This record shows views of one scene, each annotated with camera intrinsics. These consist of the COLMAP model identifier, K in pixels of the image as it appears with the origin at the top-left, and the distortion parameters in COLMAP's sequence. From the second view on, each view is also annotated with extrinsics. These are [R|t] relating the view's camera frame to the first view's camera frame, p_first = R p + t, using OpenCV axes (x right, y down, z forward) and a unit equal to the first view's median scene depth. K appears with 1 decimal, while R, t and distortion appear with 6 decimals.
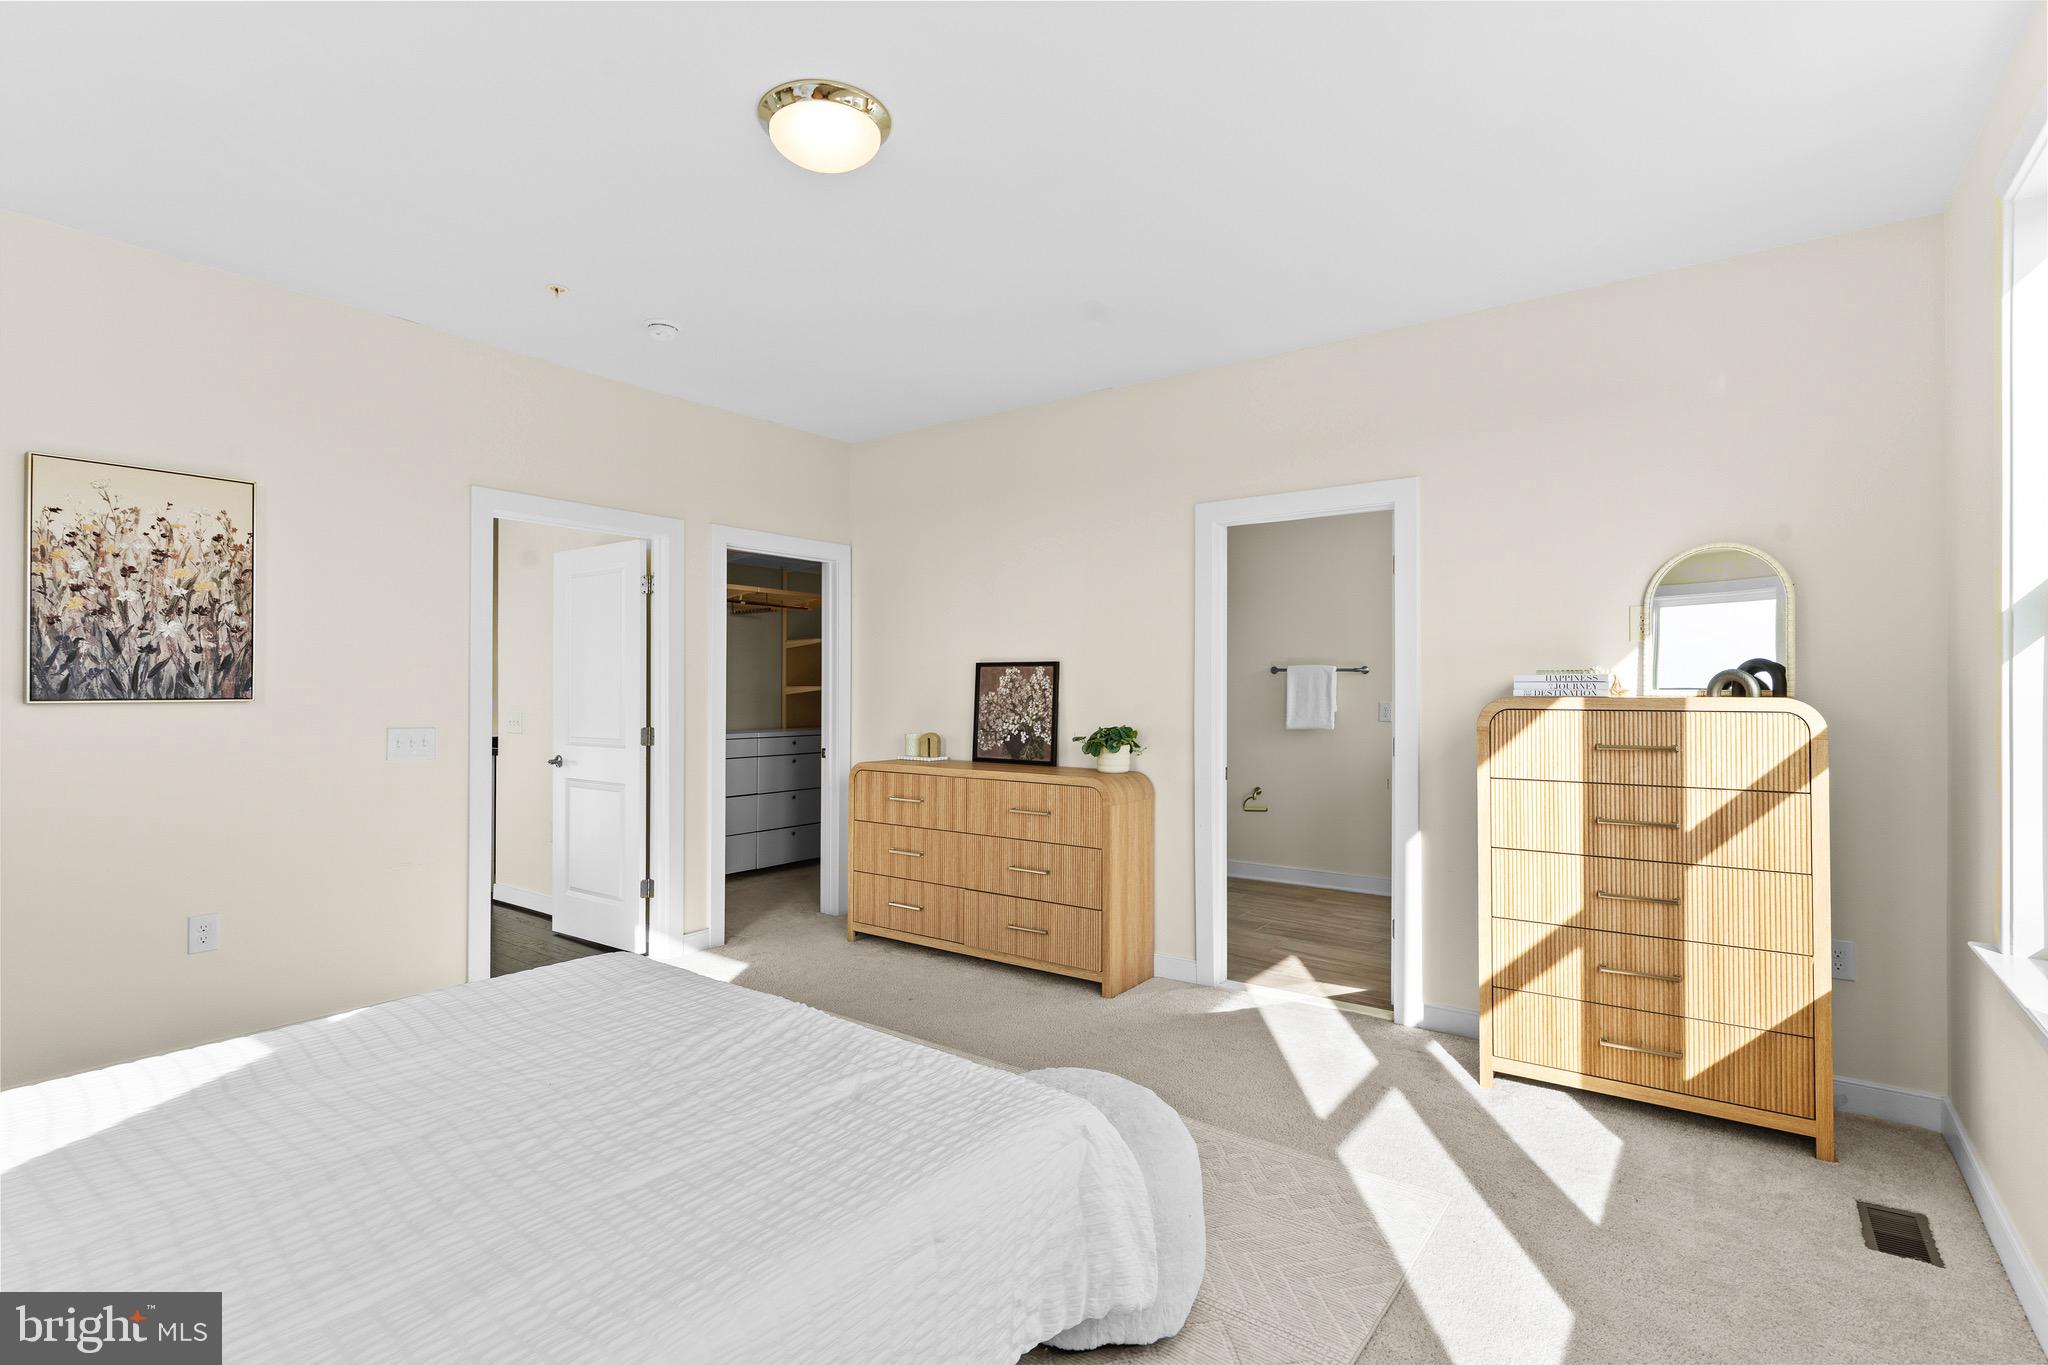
lens RADIAL K [[973.1, 0, 1026.3], [0, 973.1, 674.9], [0, 0, 1]] dist [0.001791, -0.000098]
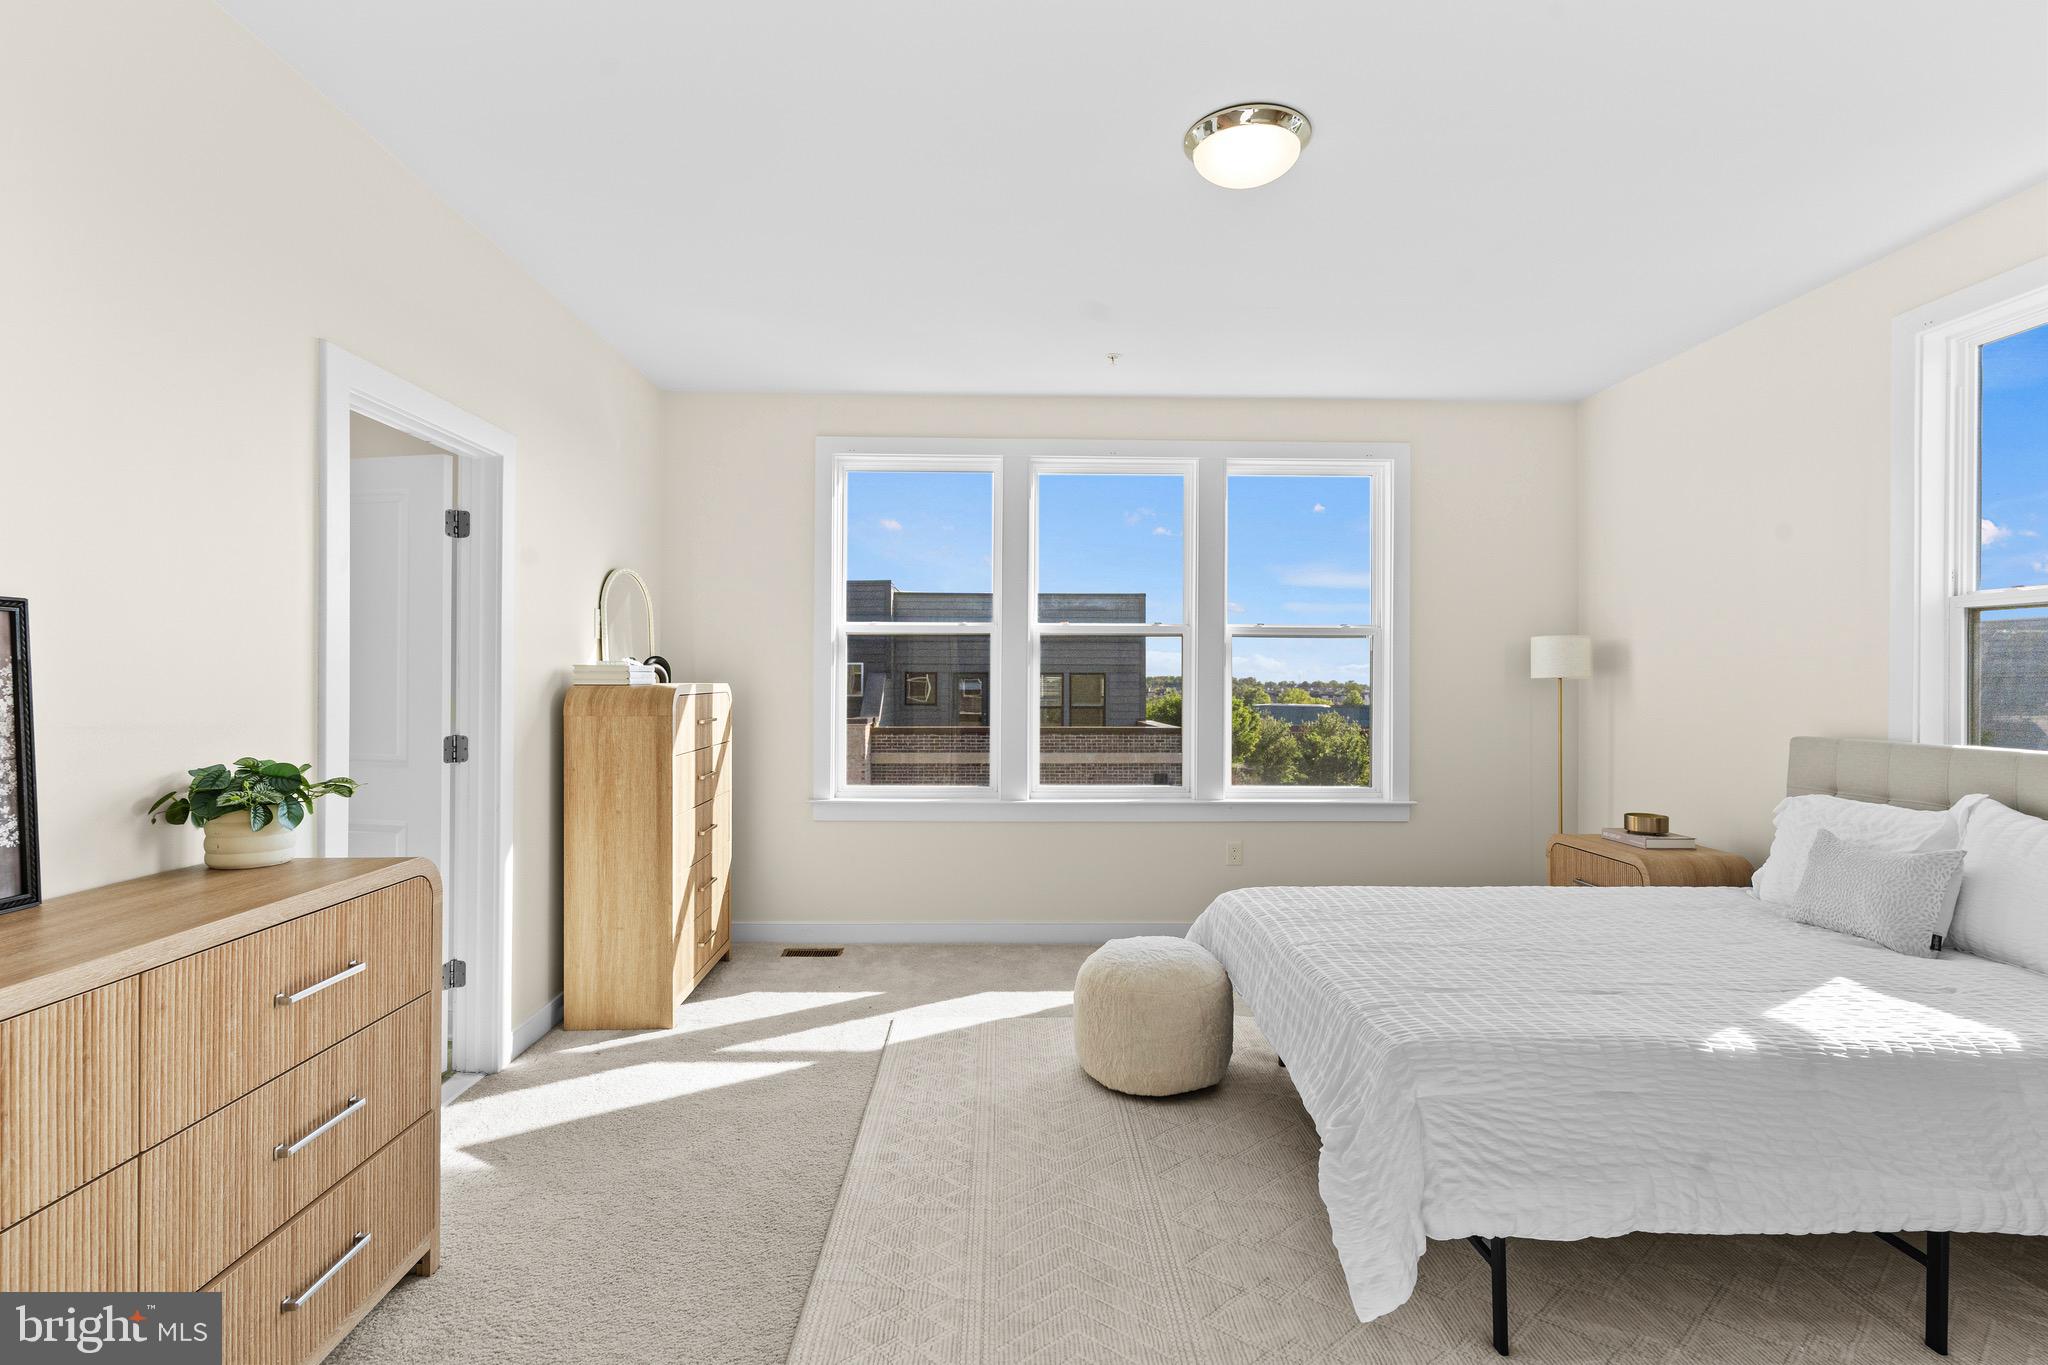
lens RADIAL K [[973.1, 0, 1026.7], [0, 973.1, 673.1], [0, 0, 1]] dist [0.001791, -0.000098]
pose [[-0.582554, -0.008095, 0.812752, -0.488835], [-0.006245, 0.999965, 0.005483, 0.007831], [-0.812768, -0.001882, -0.582585, 0.982625]]
